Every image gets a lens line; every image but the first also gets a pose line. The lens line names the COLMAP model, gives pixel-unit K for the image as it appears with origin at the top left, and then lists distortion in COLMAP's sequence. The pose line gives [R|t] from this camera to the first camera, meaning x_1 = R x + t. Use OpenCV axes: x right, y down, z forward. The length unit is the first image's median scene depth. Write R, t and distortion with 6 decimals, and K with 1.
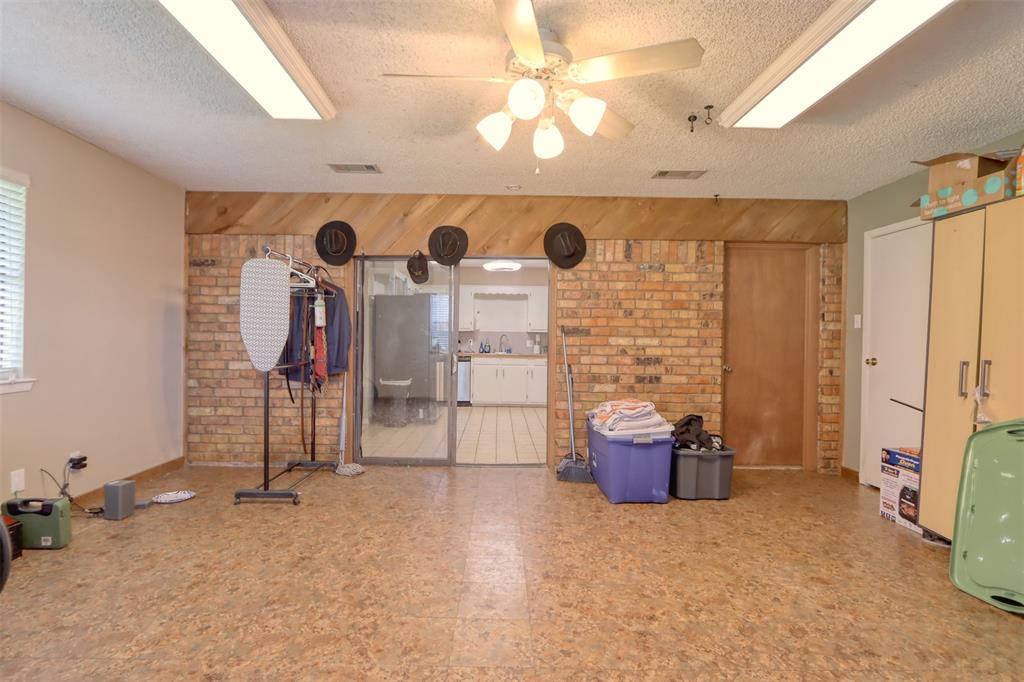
lens RADIAL K [[497.4, 0, 501.7], [0, 497.4, 344.1], [0, 0, 1]] dist [-0.014271, 0.001116]
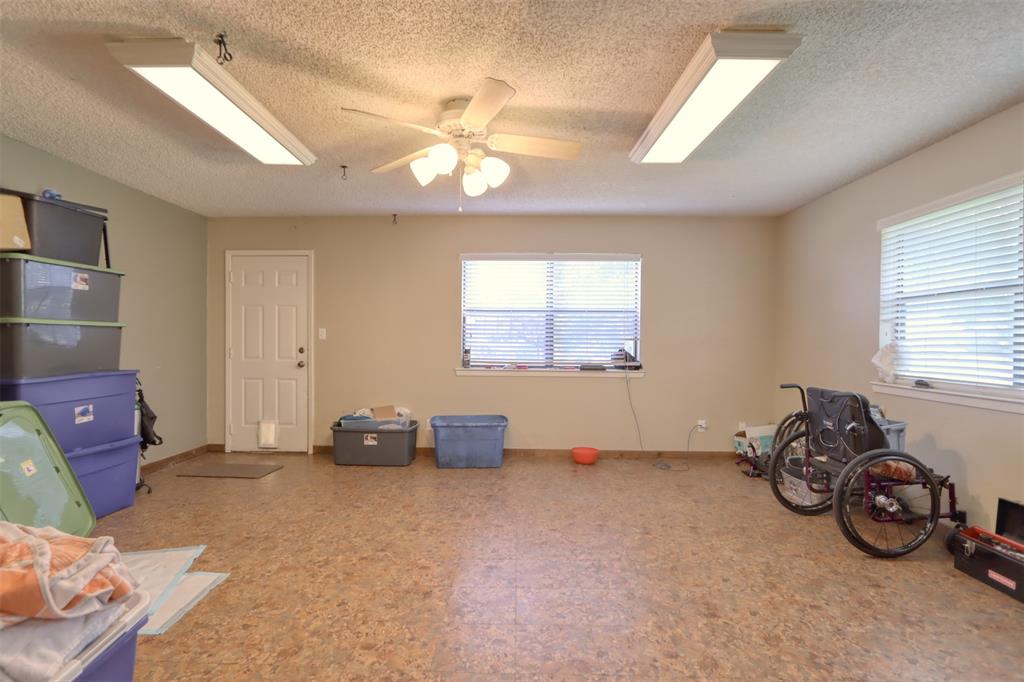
lens RADIAL K [[497.4, 0, 501.7], [0, 497.4, 344.1], [0, 0, 1]] dist [-0.014271, 0.001116]
pose [[-0.999180, -0.023075, 0.033258, -0.077486], [-0.022518, 0.999602, 0.017022, -0.026470], [-0.033638, 0.016259, -0.999302, 2.115814]]
